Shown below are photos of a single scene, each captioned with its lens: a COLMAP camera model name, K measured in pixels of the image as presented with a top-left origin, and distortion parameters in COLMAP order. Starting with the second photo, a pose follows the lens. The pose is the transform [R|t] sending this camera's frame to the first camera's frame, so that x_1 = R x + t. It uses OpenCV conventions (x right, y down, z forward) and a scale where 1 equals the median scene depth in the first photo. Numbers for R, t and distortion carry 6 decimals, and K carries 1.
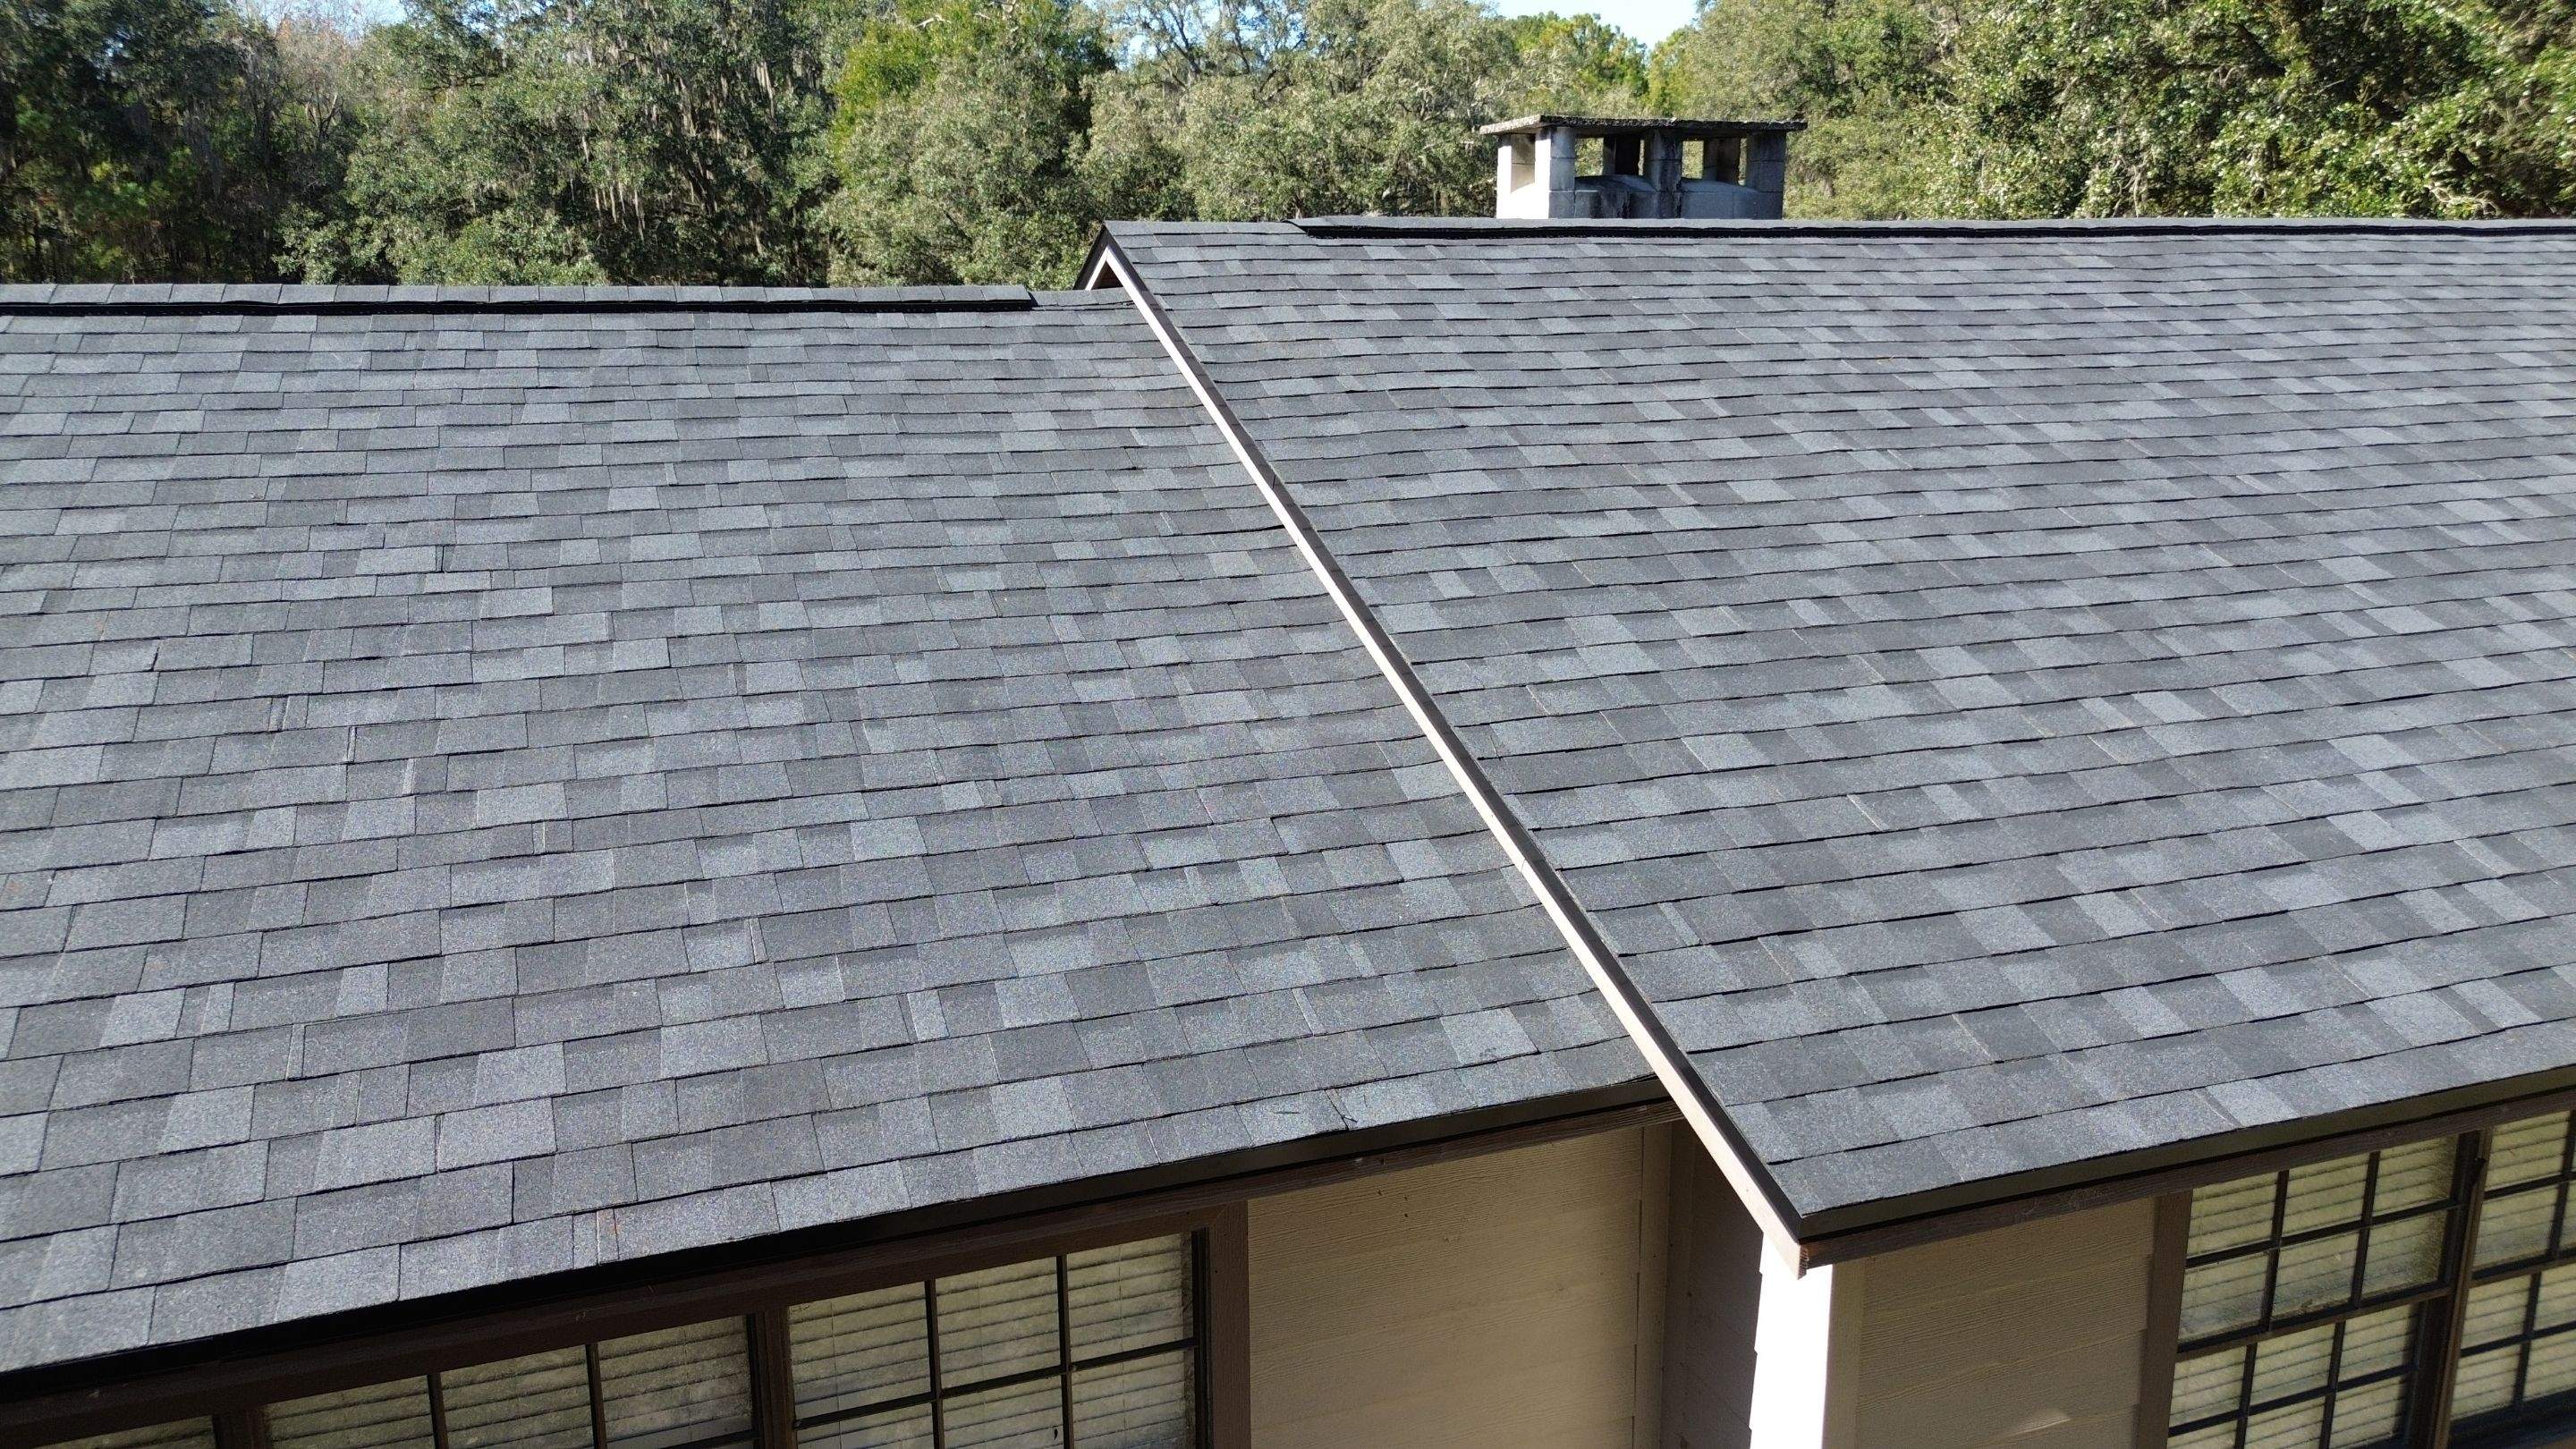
lens RADIAL K [[1838.2, 0, 1294.1], [0, 1838.2, 720.4], [0, 0, 1]] dist [0.090884, -0.088190]
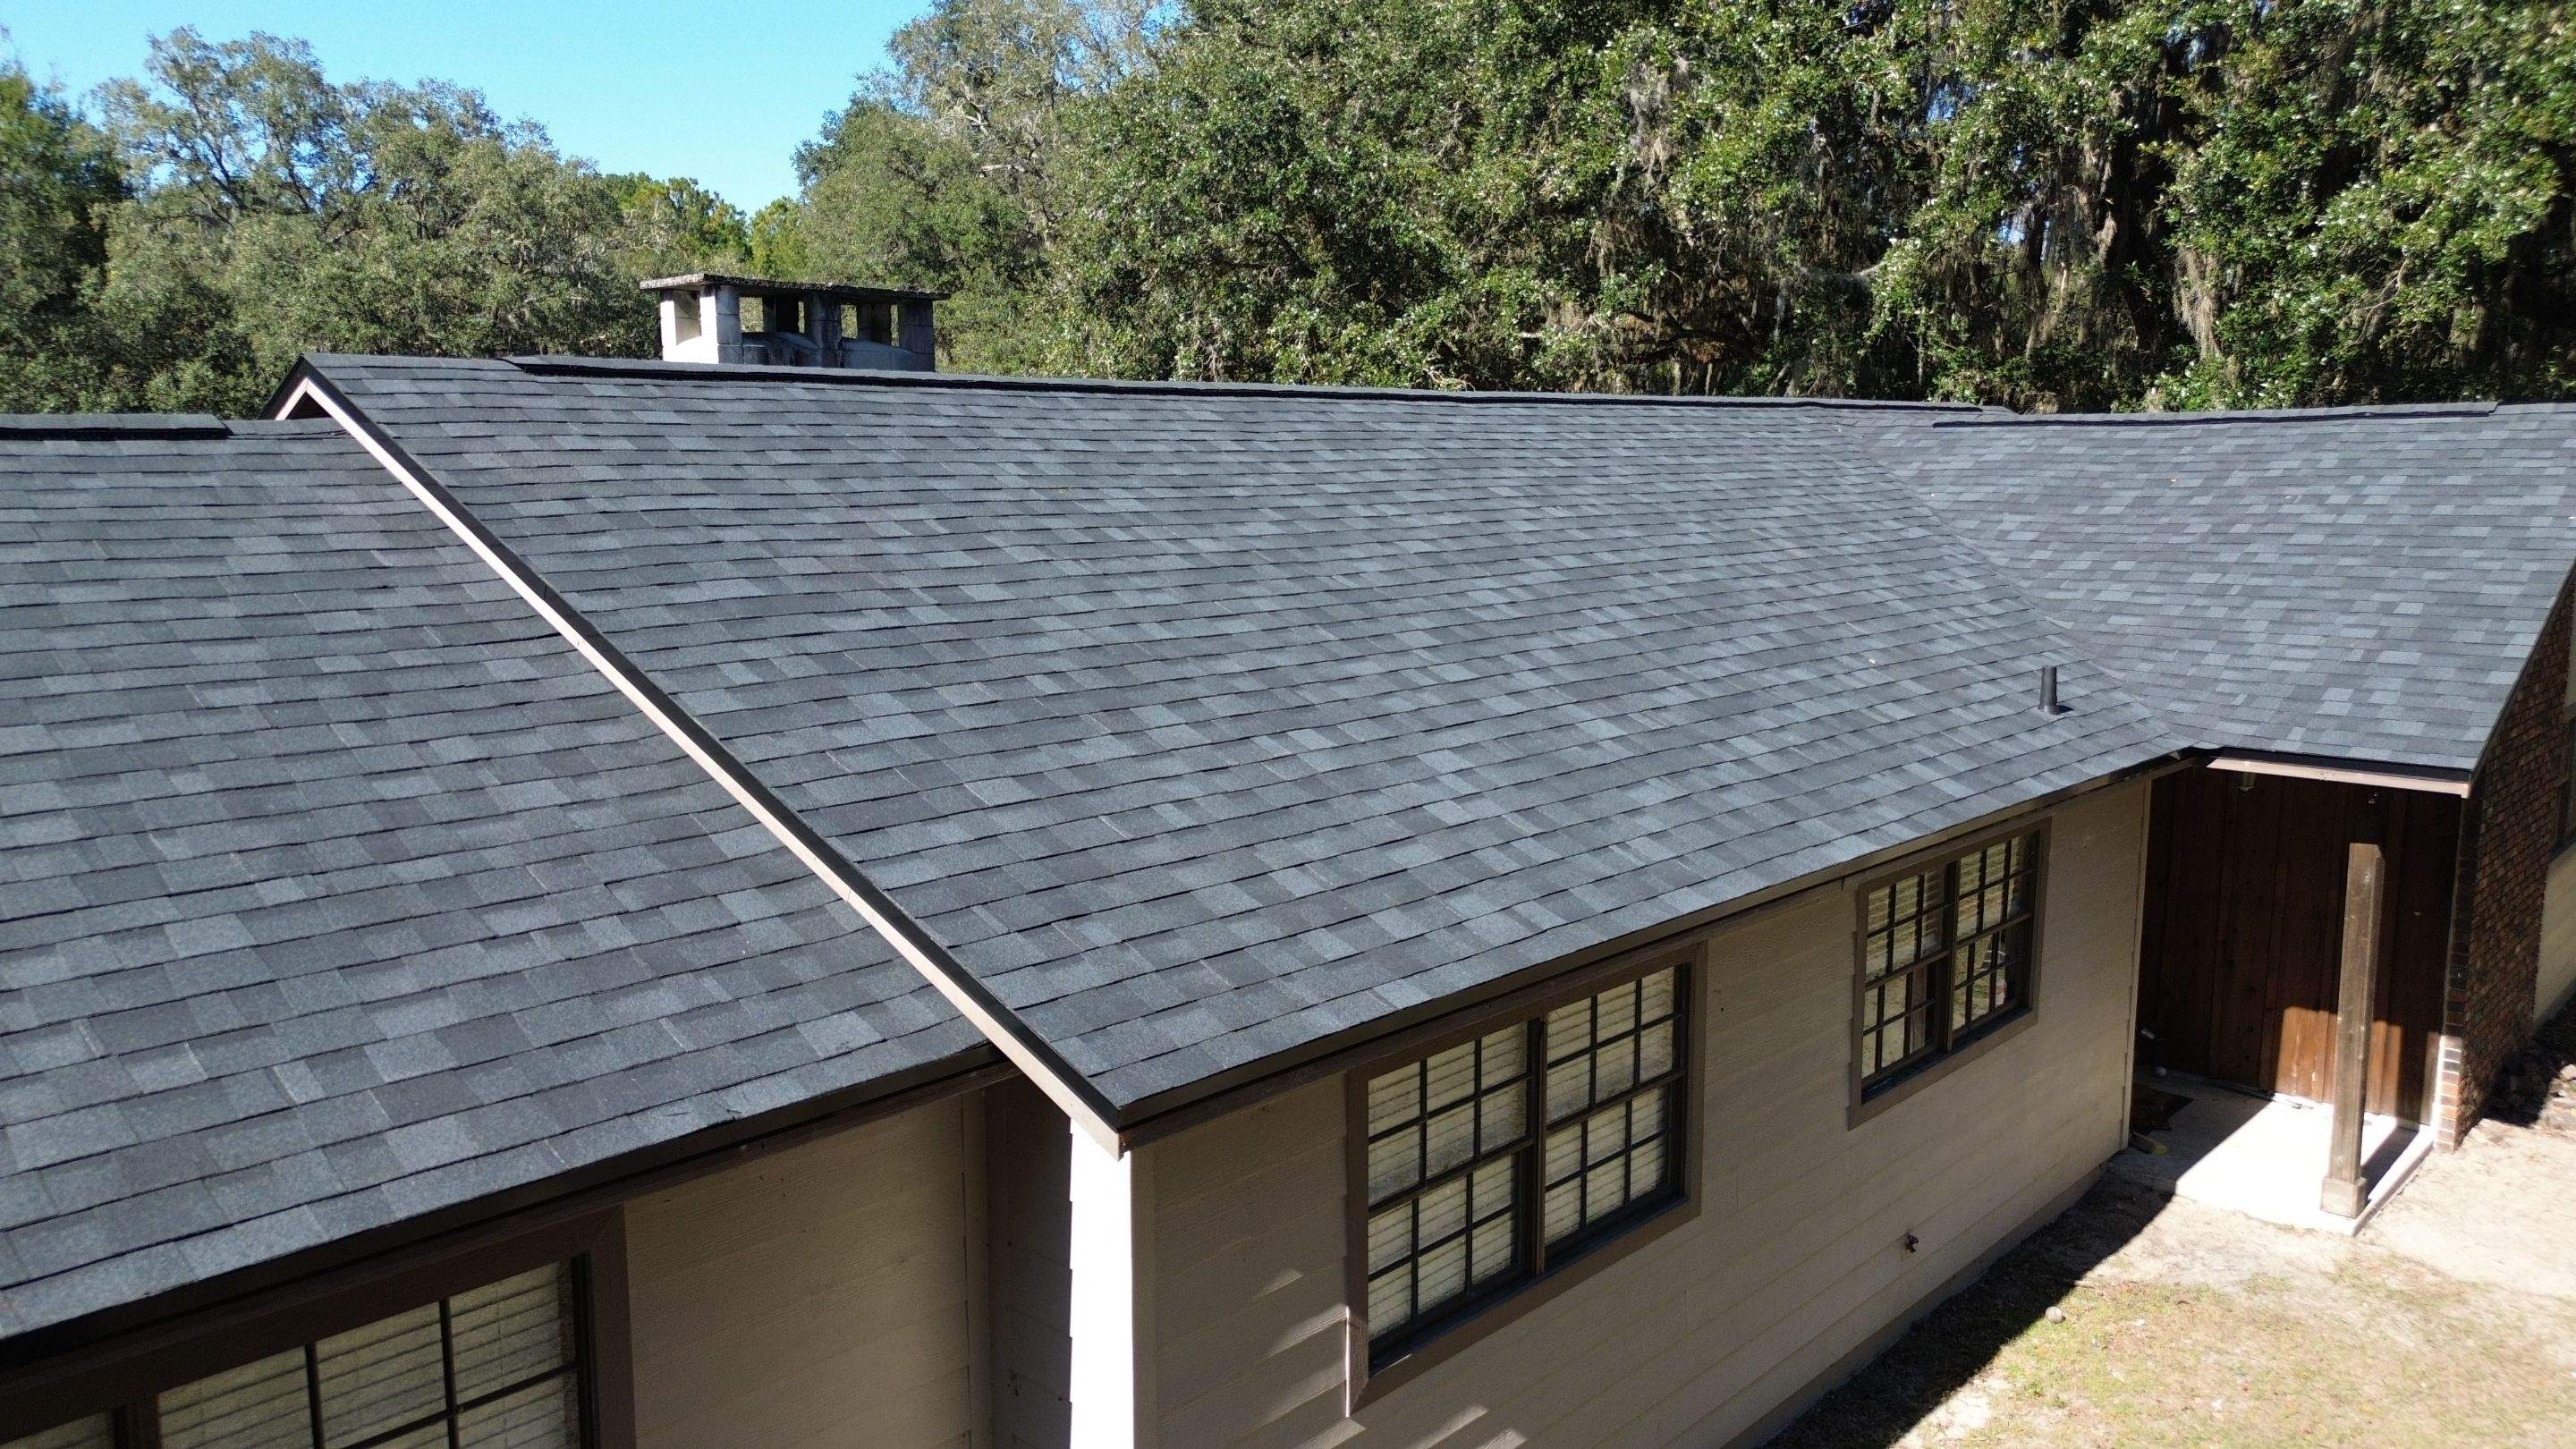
lens RADIAL K [[1838.2, 0, 1294.1], [0, 1838.2, 720.4], [0, 0, 1]] dist [0.090884, -0.088190]
pose [[0.896712, -0.062121, 0.438234, -0.101539], [0.098979, 0.993172, -0.061746, 0.053874], [-0.431406, 0.098744, 0.896738, -0.146384]]
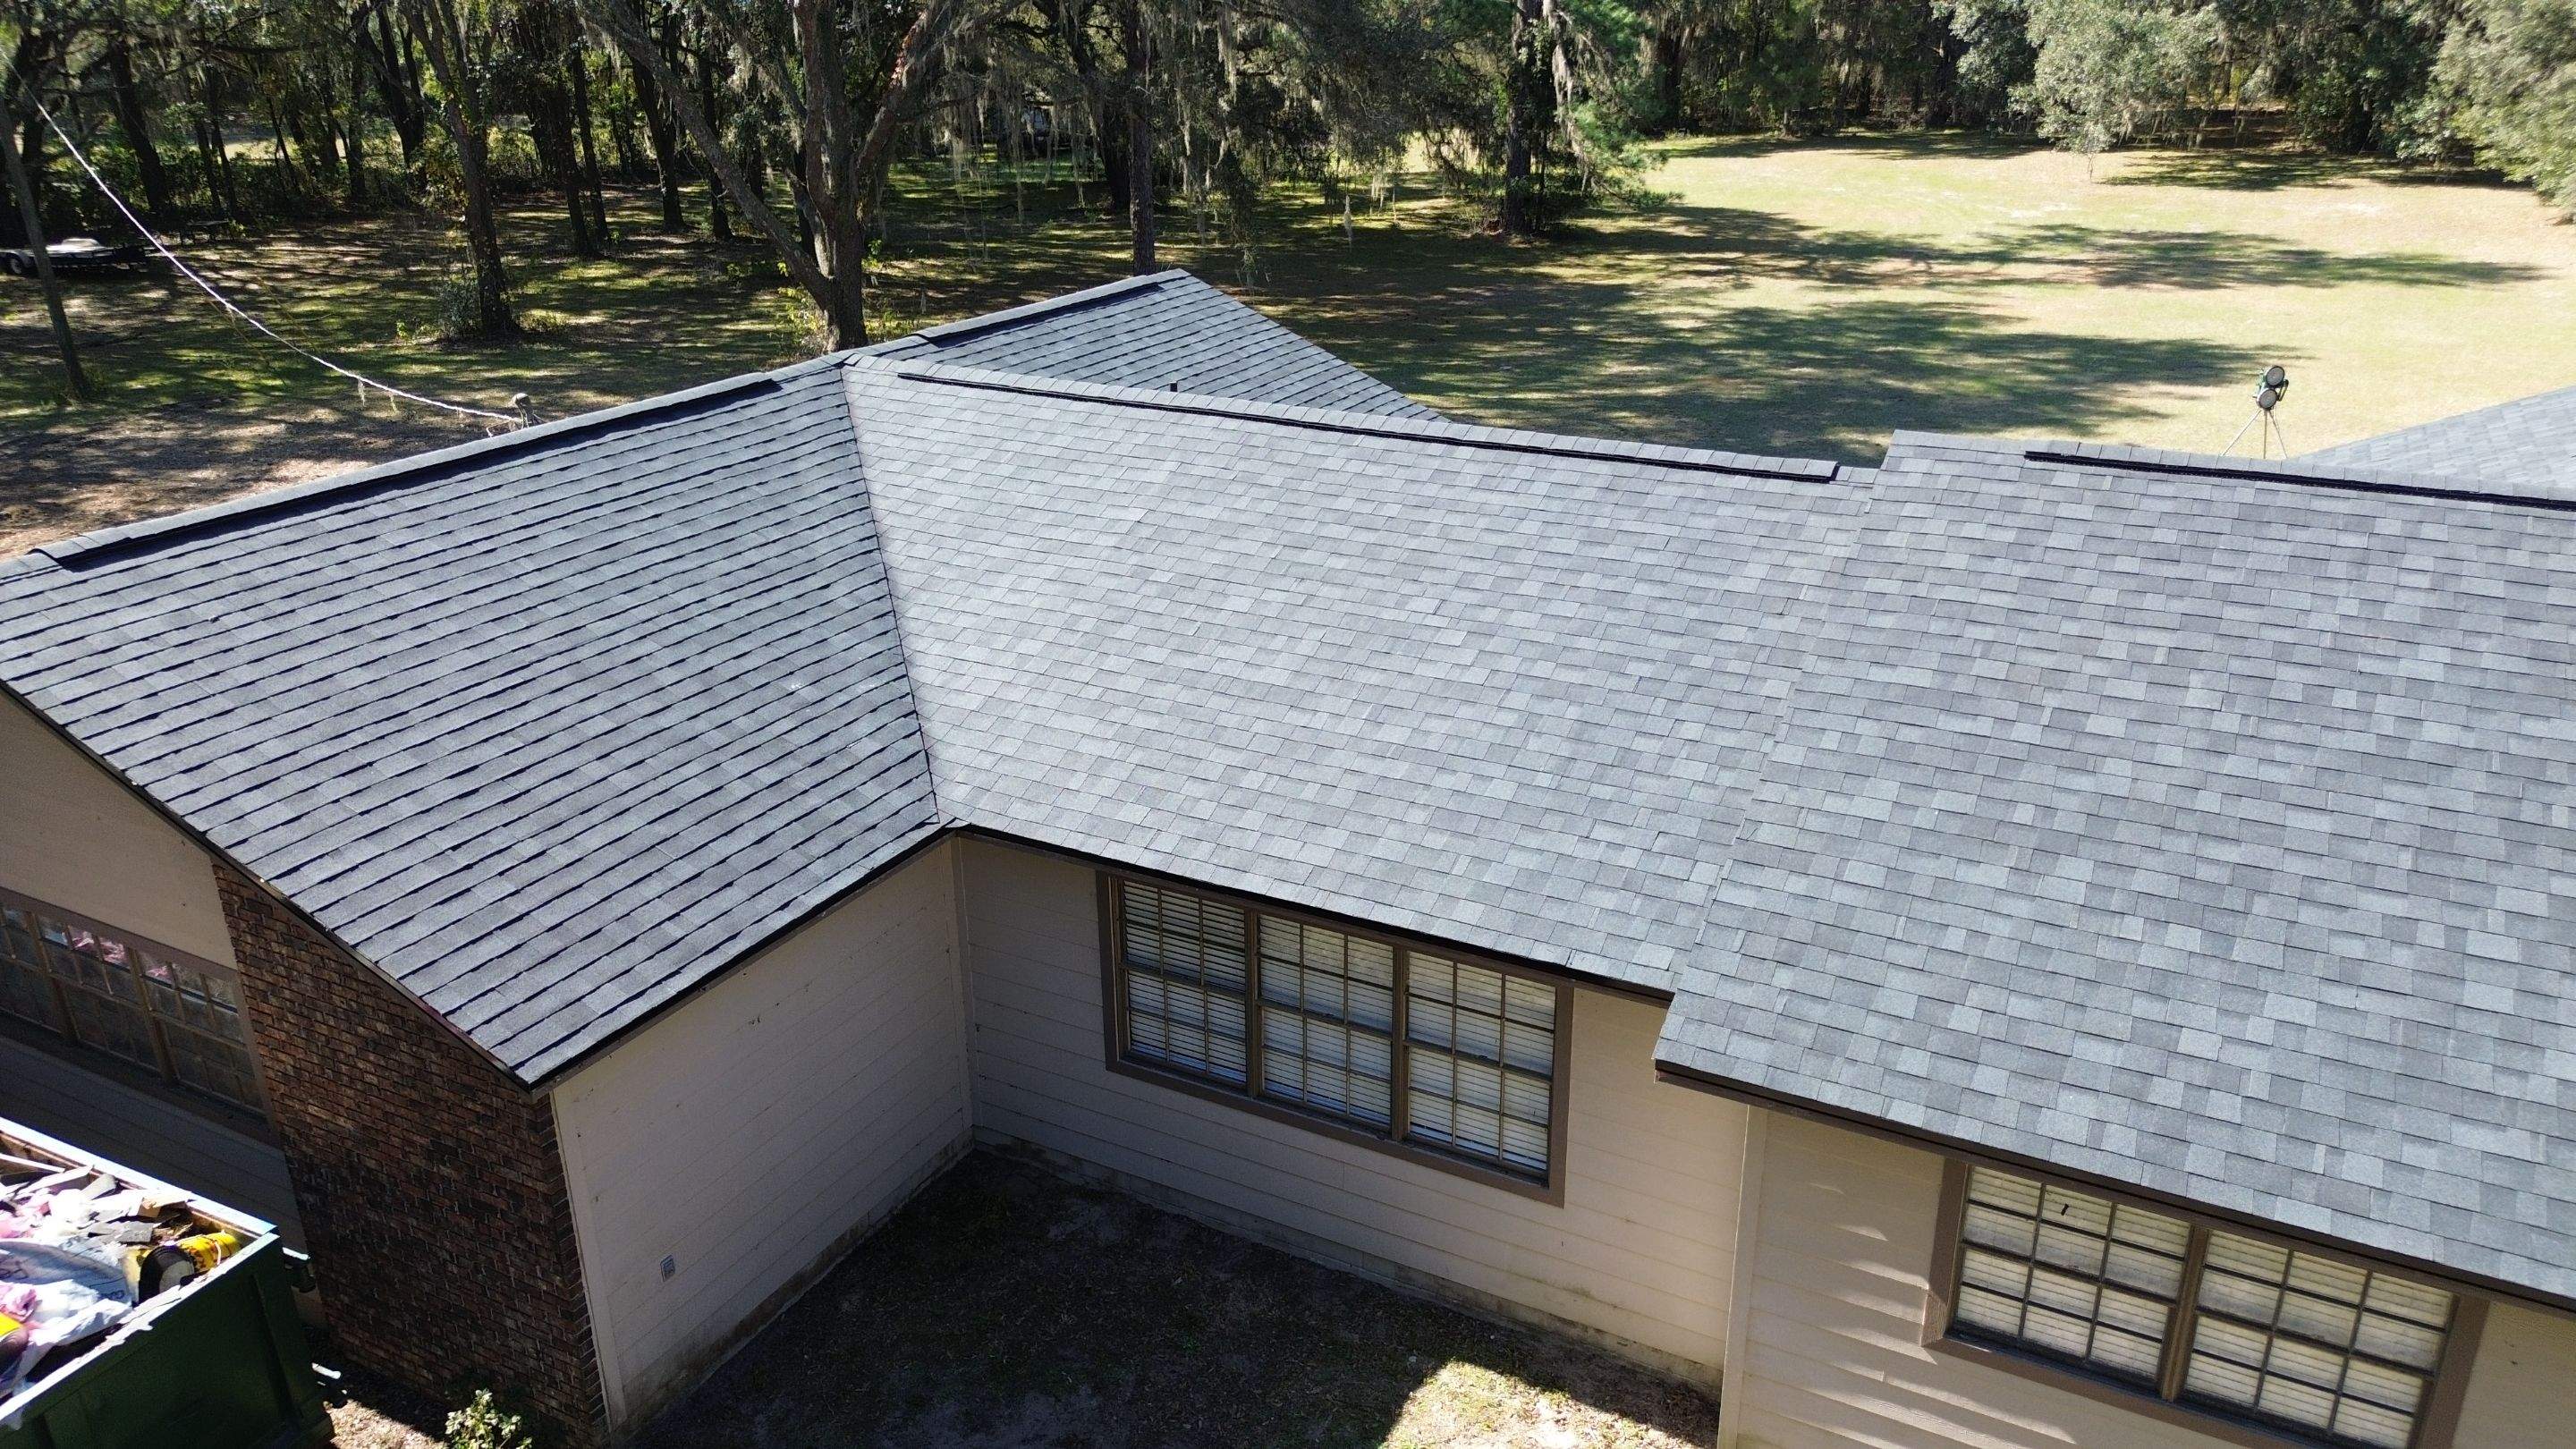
lens RADIAL K [[1838.2, 0, 1294.1], [0, 1838.2, 720.4], [0, 0, 1]] dist [0.090884, -0.088190]
pose [[0.668570, 0.279538, -0.689110, 0.942738], [-0.161303, 0.959111, 0.232569, -0.412505], [0.725944, -0.044333, 0.686323, -0.640992]]
